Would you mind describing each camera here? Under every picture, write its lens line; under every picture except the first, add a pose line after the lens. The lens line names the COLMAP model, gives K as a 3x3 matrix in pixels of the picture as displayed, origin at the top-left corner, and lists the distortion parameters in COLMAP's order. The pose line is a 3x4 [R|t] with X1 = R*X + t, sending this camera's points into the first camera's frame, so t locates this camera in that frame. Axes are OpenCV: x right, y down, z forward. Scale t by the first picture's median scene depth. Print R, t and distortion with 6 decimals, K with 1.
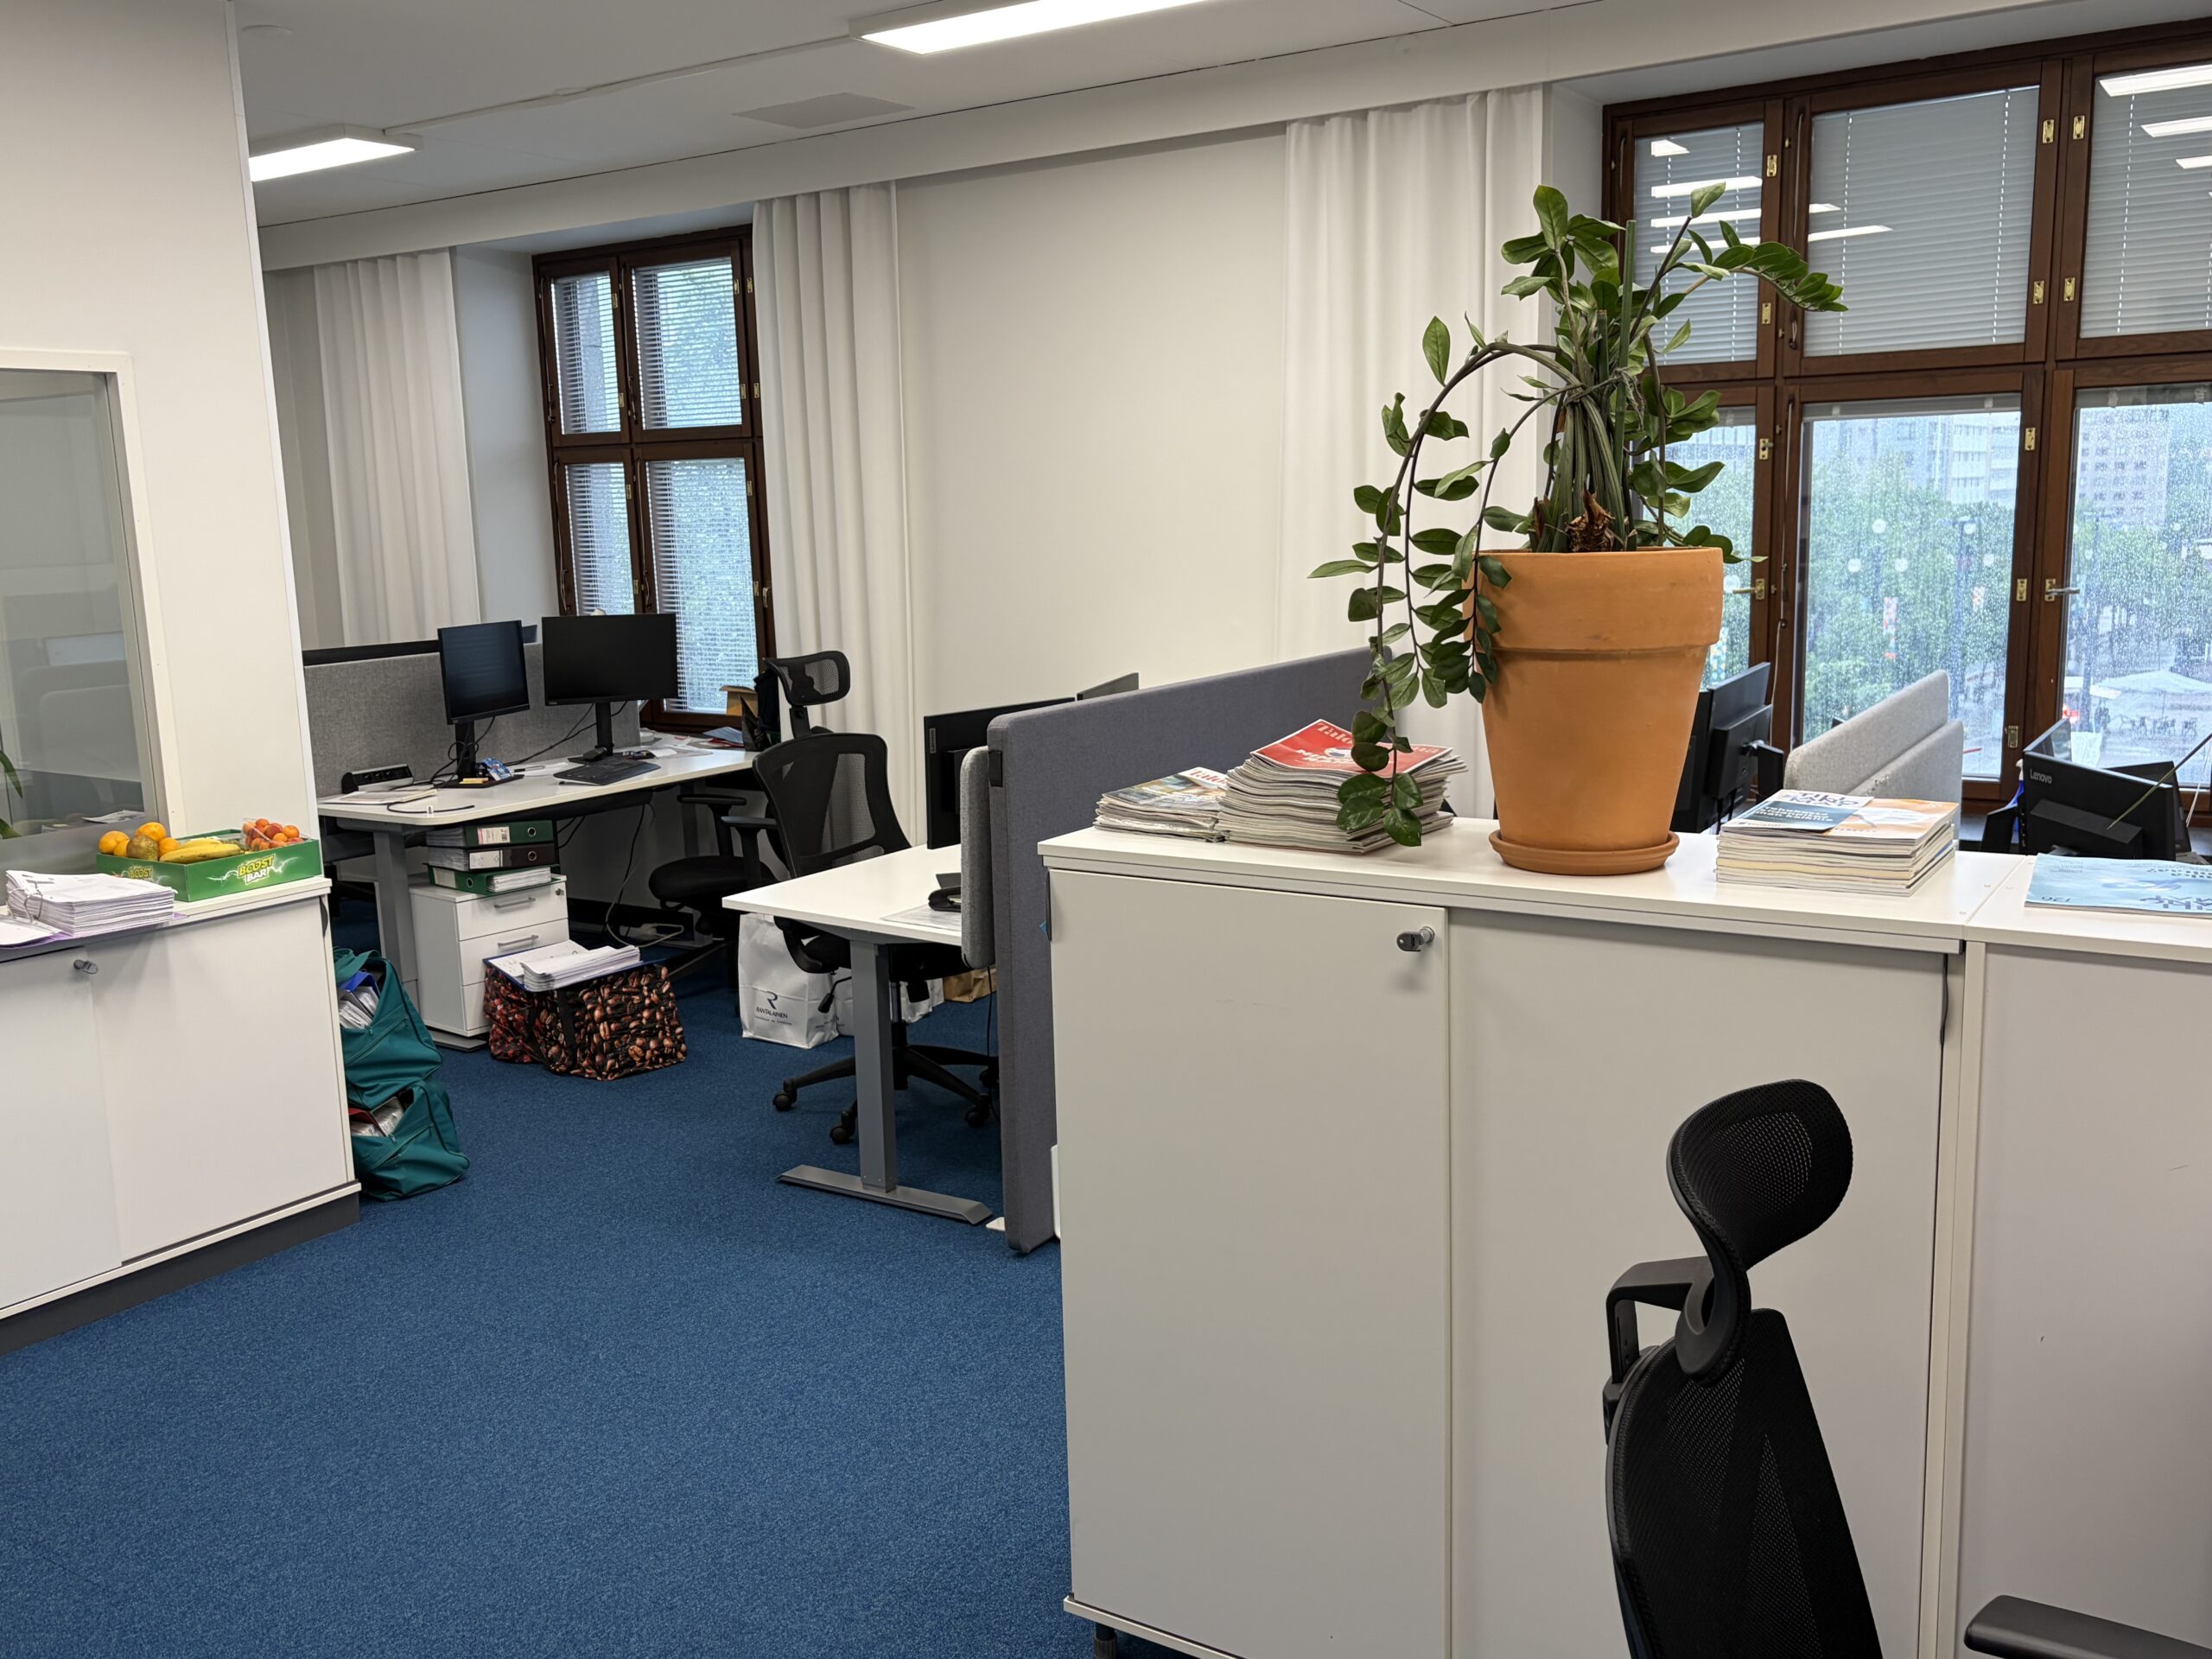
lens RADIAL K [[1910.2, 0, 1106.0], [0, 1910.2, 829.5], [0, 0, 1]] dist [0.036193, -0.002532]
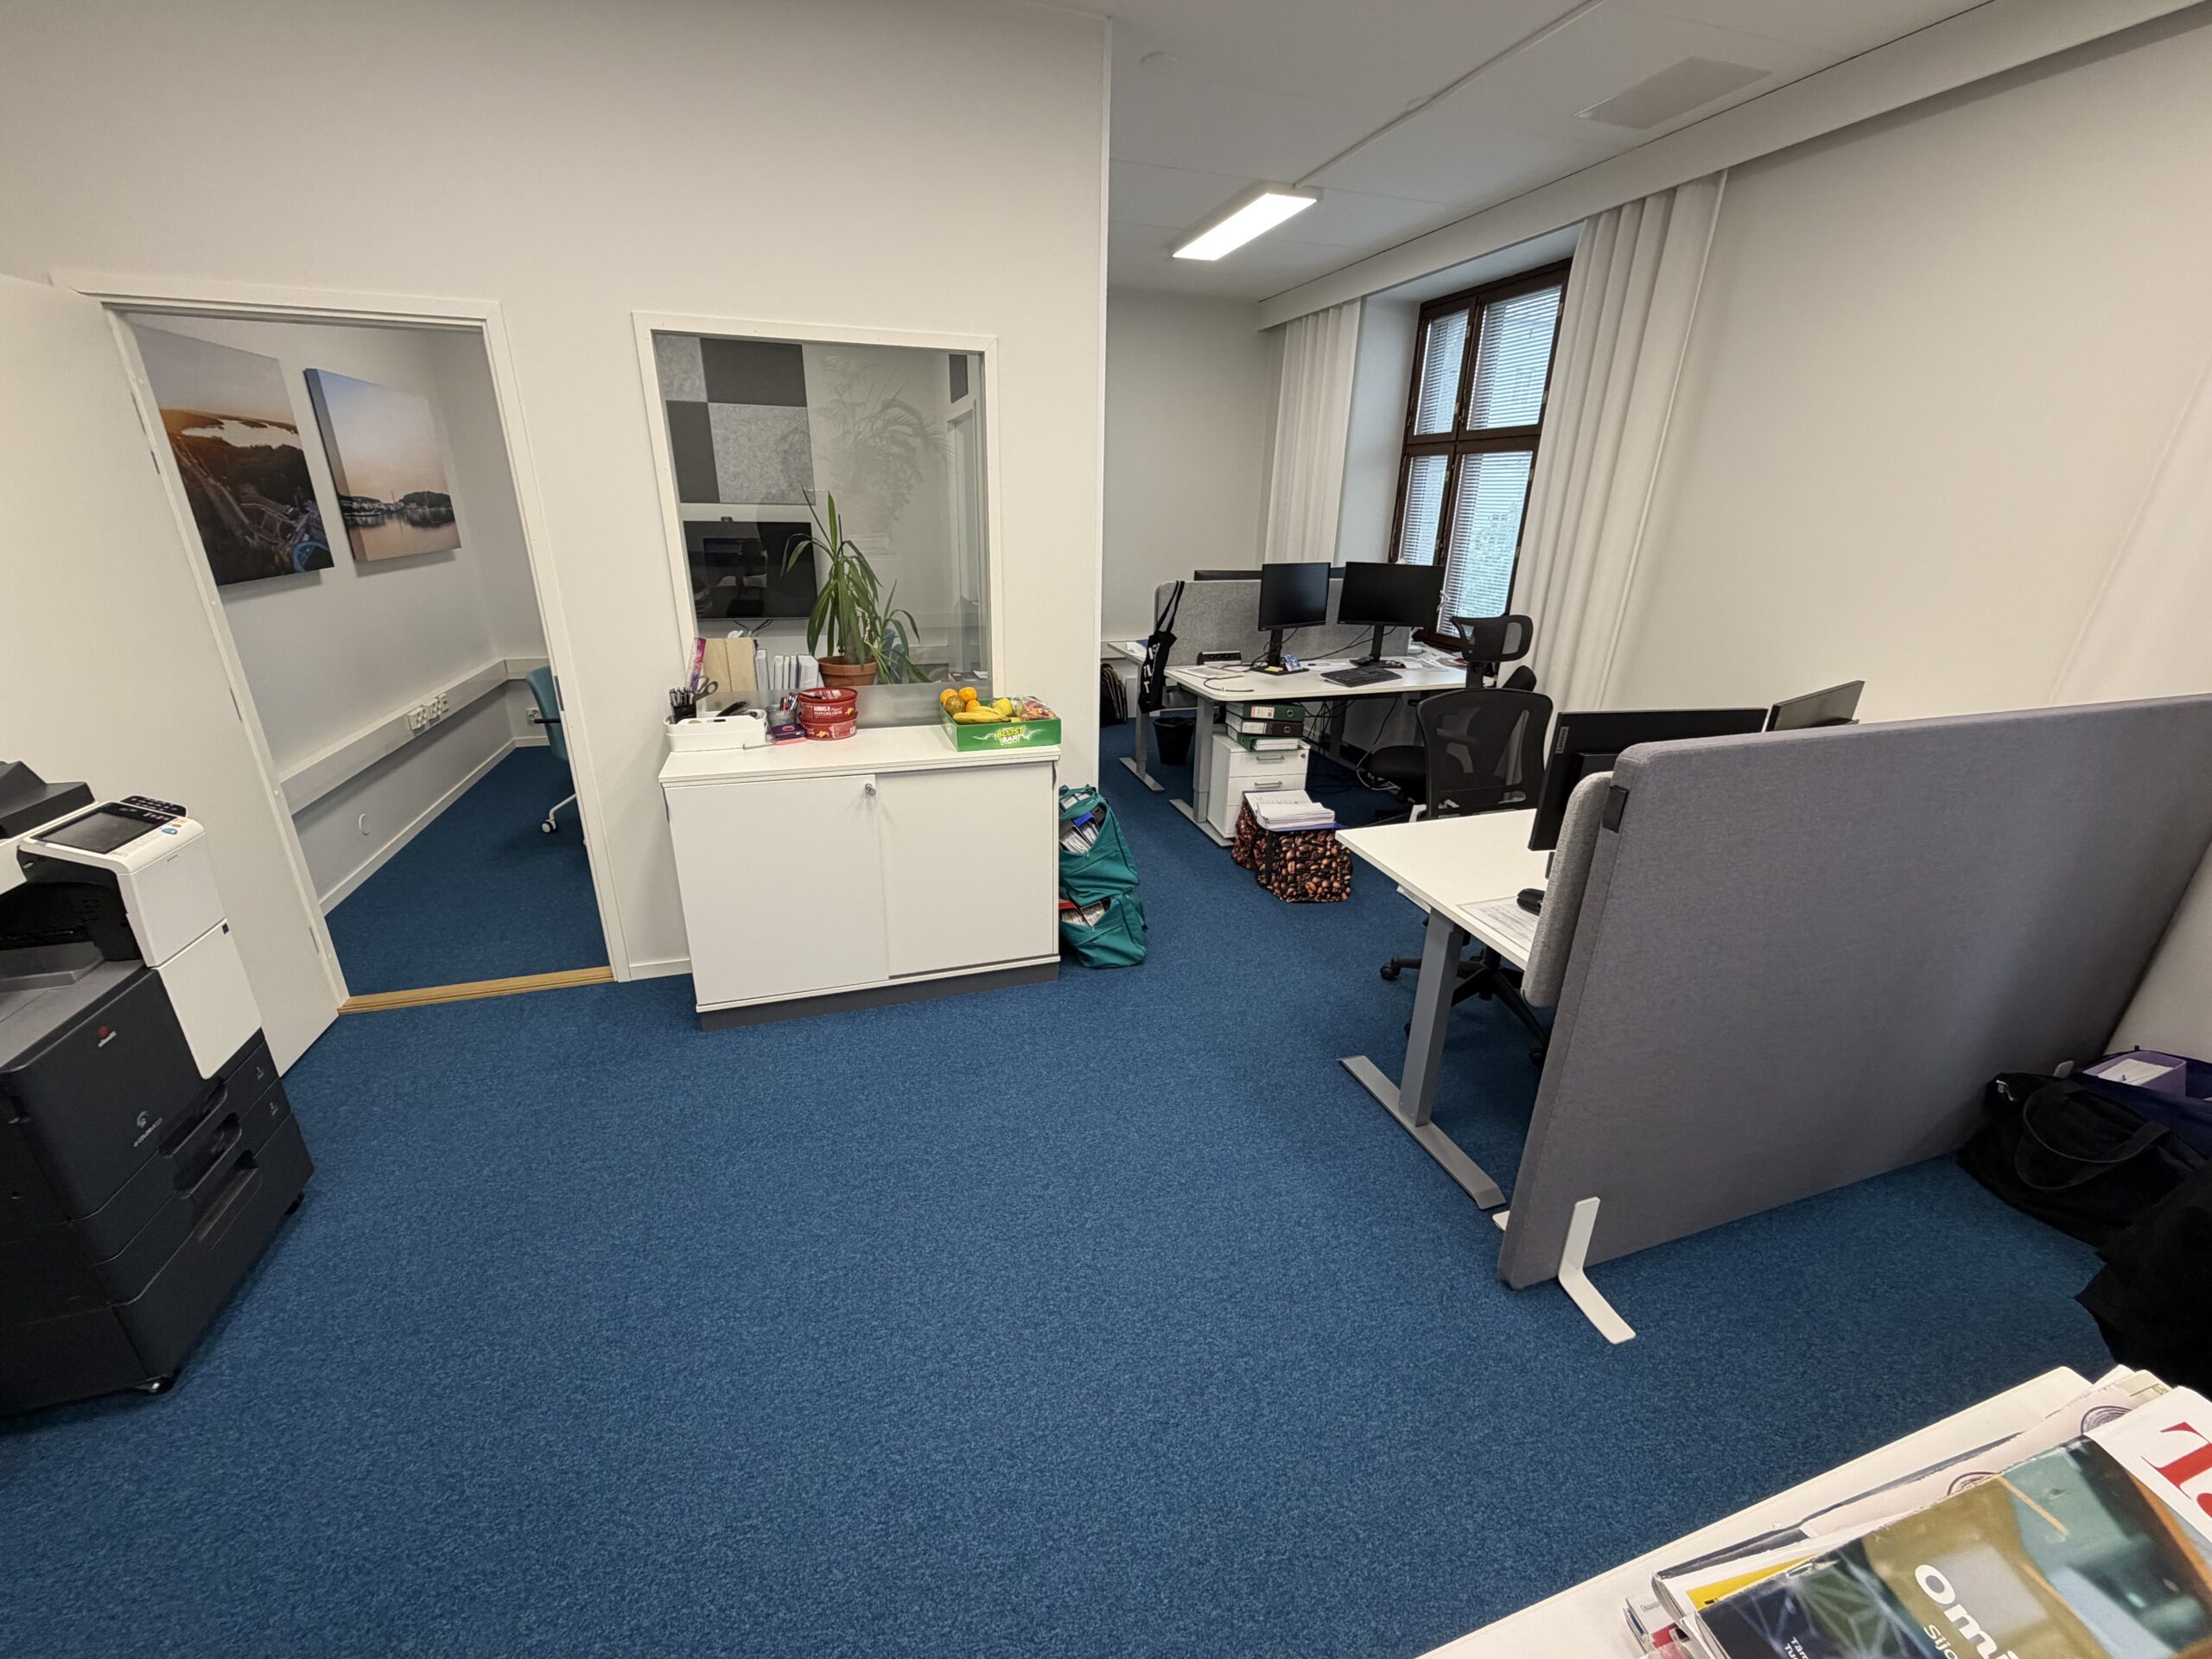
lens RADIAL K [[878.0, 0, 1106.0], [0, 878.0, 829.5], [0, 0, 1]] dist [0.001054, 0.000222]
pose [[0.783555, 0.259947, -0.564331, -0.009689], [-0.146774, 0.960008, 0.238415, -0.053401], [0.603738, -0.103982, 0.790372, 0.384389]]
